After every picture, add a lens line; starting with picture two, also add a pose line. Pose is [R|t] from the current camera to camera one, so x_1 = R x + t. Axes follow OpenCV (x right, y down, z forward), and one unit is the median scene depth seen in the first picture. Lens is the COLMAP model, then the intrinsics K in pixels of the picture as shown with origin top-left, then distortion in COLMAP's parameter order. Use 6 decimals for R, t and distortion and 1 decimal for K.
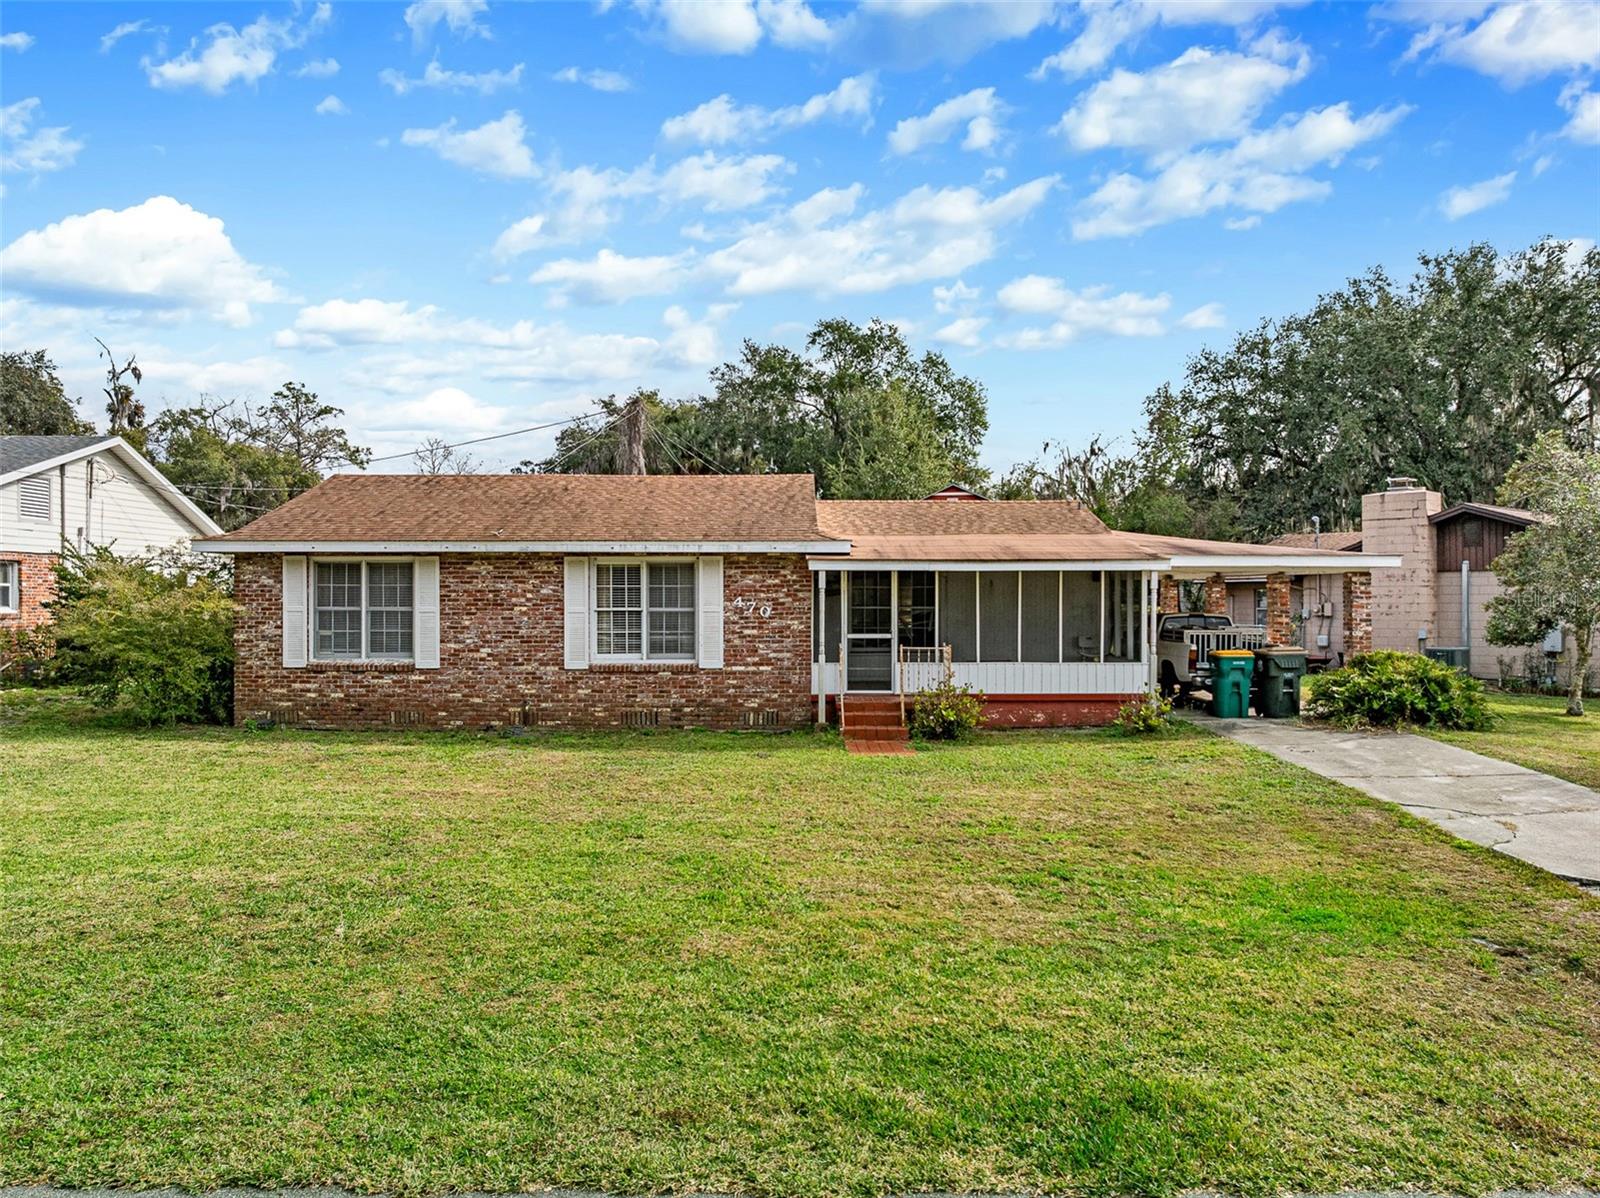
lens RADIAL K [[1127.5, 0, 800.1], [0, 1127.5, 586.7], [0, 0, 1]] dist [-0.034096, -0.004736]
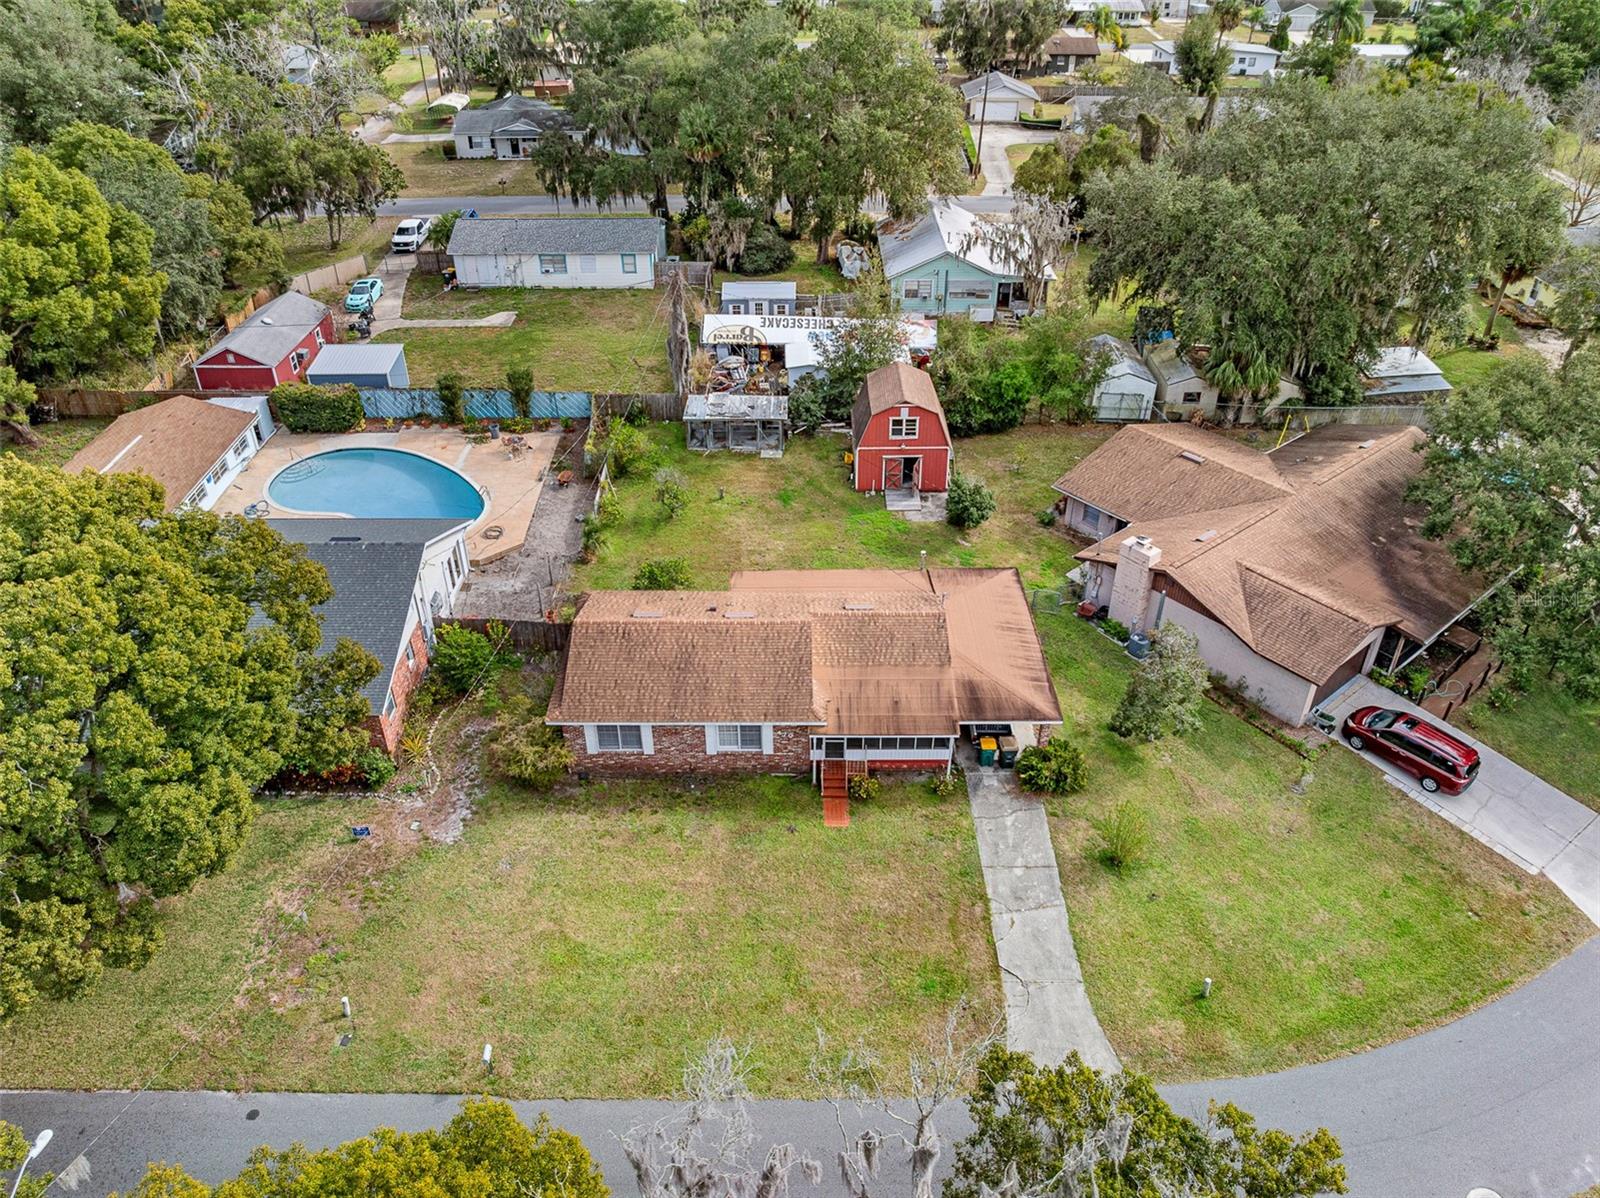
lens RADIAL K [[1127.5, 0, 800.1], [0, 1127.5, 586.7], [0, 0, 1]] dist [-0.034096, -0.004736]
pose [[0.999988, -0.003934, 0.003074, -0.017256], [0.001517, 0.825980, 0.563698, -1.562797], [-0.004757, -0.563686, 0.825975, -0.772188]]
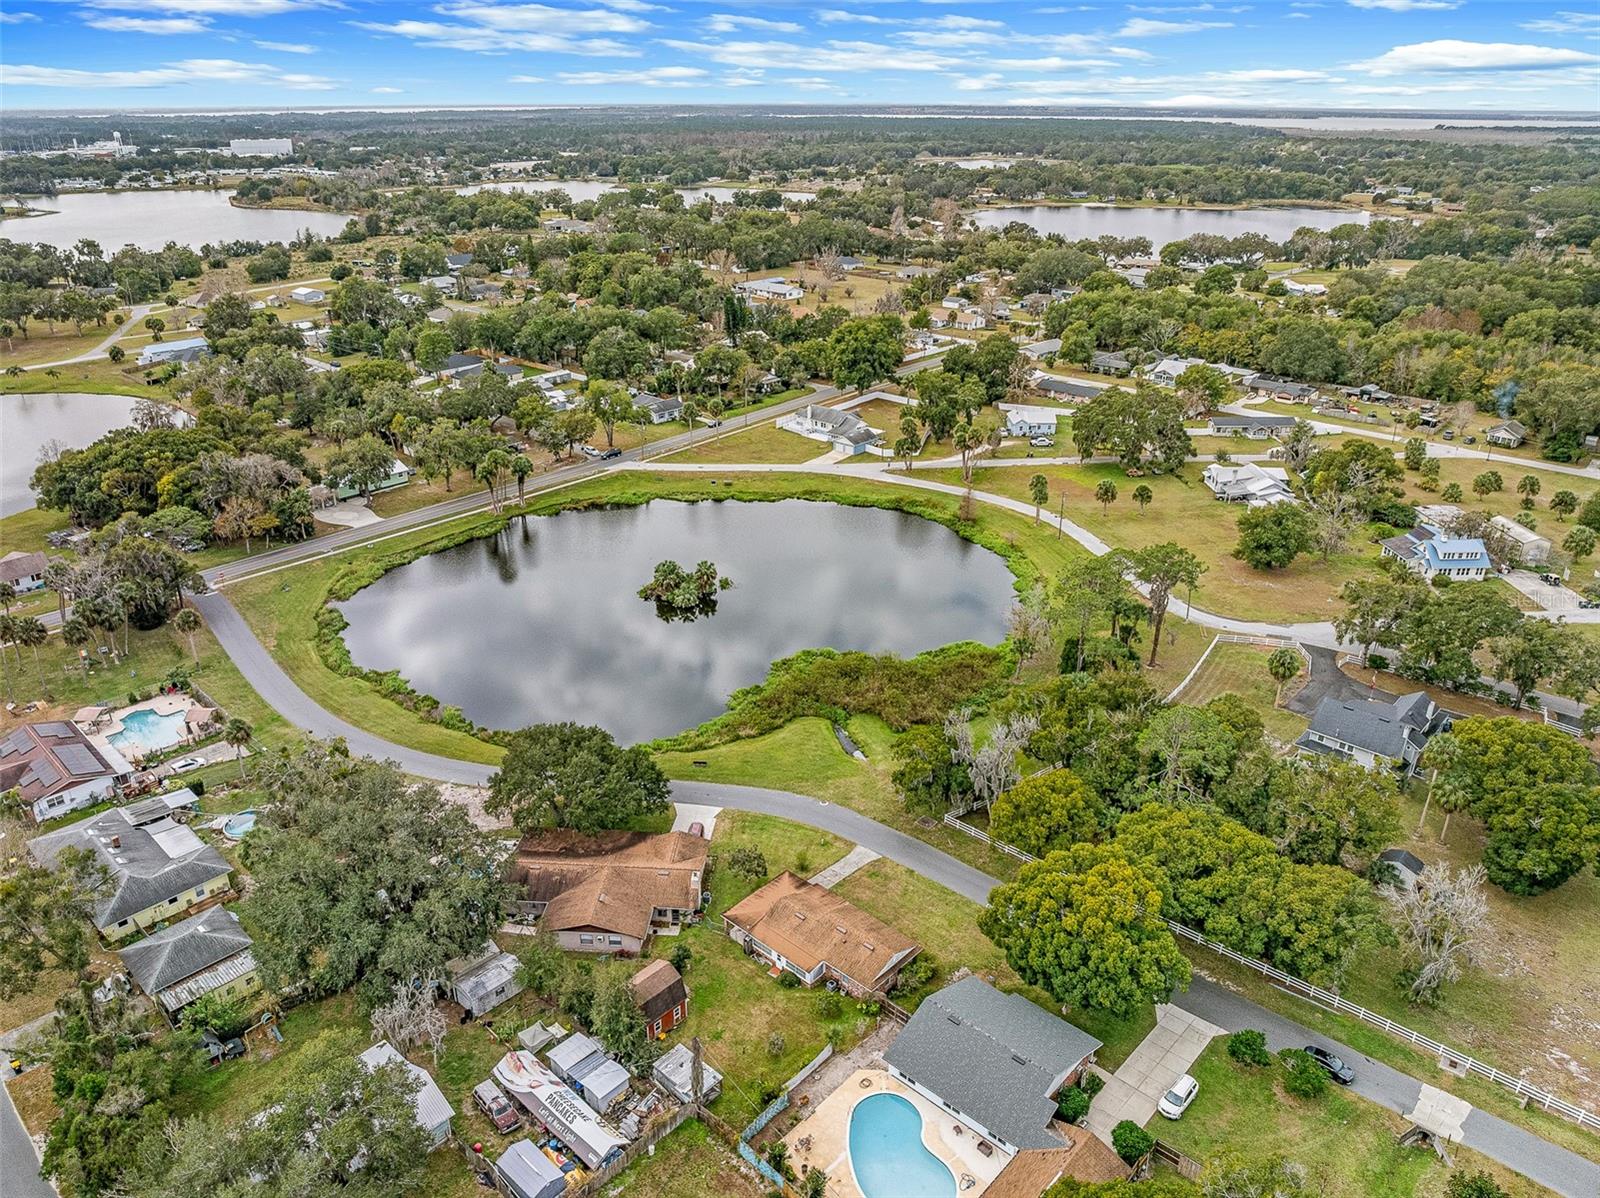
lens RADIAL K [[1134.6, 0, 793.3], [0, 1134.6, 553.5], [0, 0, 1]] dist [-0.038113, 0.002320]
pose [[-0.734317, -0.254616, 0.629245, -3.474500], [-0.008817, 0.930487, 0.366219, -4.486968], [-0.678749, 0.263373, -0.685518, 5.309739]]
